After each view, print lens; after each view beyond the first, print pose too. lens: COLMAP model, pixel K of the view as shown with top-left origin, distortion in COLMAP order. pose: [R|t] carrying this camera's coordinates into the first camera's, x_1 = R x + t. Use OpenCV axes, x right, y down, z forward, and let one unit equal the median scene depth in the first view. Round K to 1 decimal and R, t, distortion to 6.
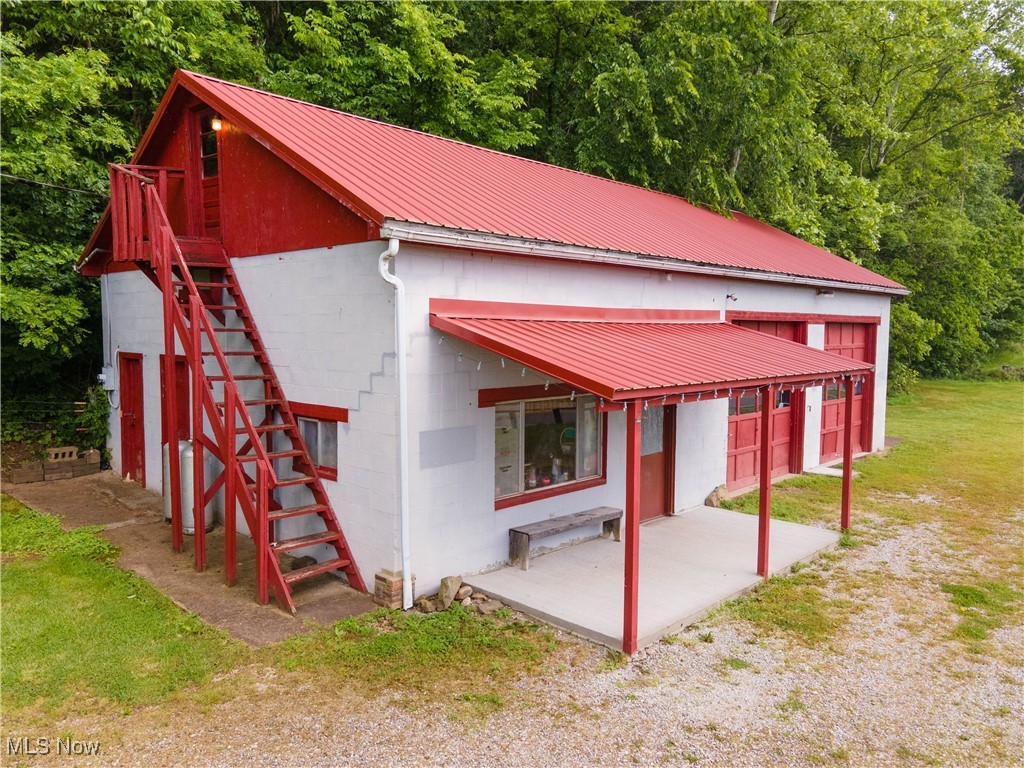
lens RADIAL K [[732.7, 0, 504.5], [0, 732.7, 384.9], [0, 0, 1]] dist [0.049072, -0.011934]
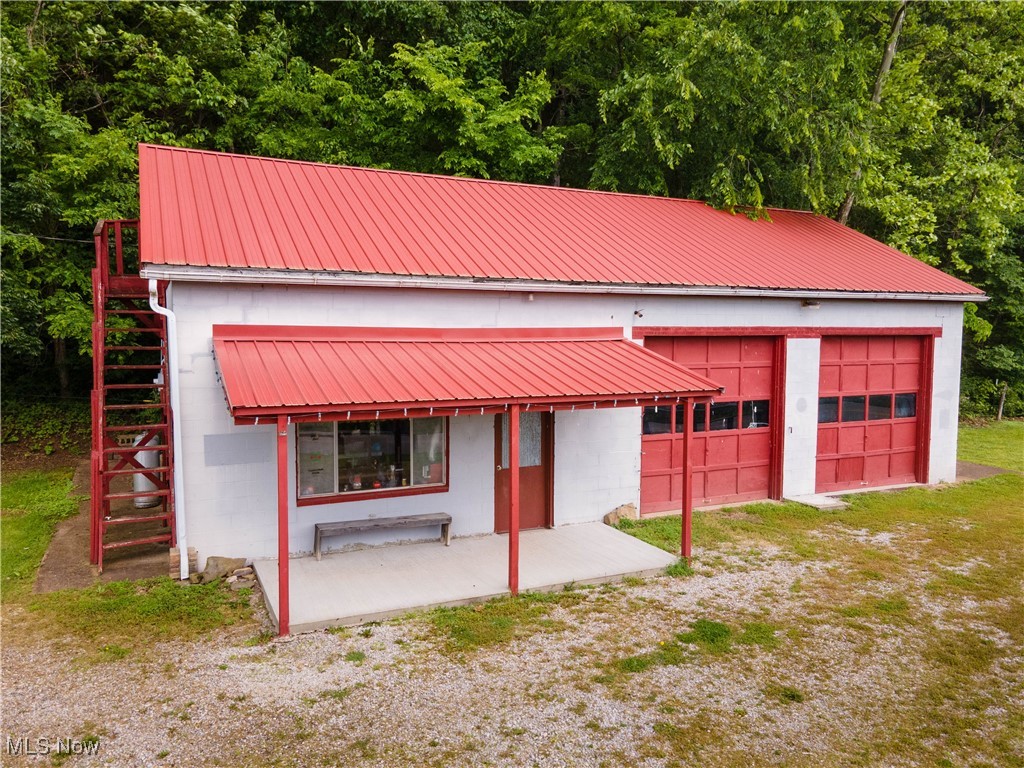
lens RADIAL K [[732.7, 0, 507.6], [0, 732.7, 387.9], [0, 0, 1]] dist [0.049072, -0.011934]
pose [[0.938539, 0.024991, -0.344266, 0.550630], [-0.024512, 0.999683, 0.005742, -0.023899], [0.344300, 0.003049, 0.938855, 0.022021]]
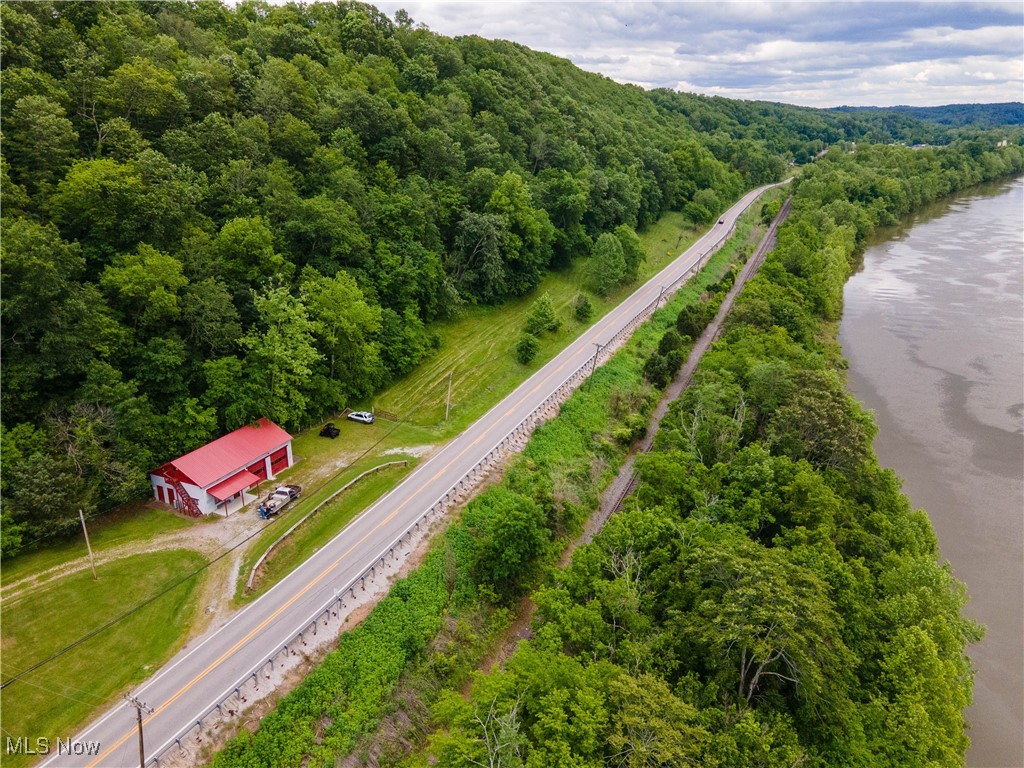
lens RADIAL K [[732.7, 0, 506.4], [0, 732.7, 380.9], [0, 0, 1]] dist [0.049072, -0.011934]
pose [[0.943429, -0.116300, 0.310509, 0.660138], [0.031786, 0.963879, 0.264439, -3.285953], [-0.330048, -0.239609, 0.913048, -7.506645]]
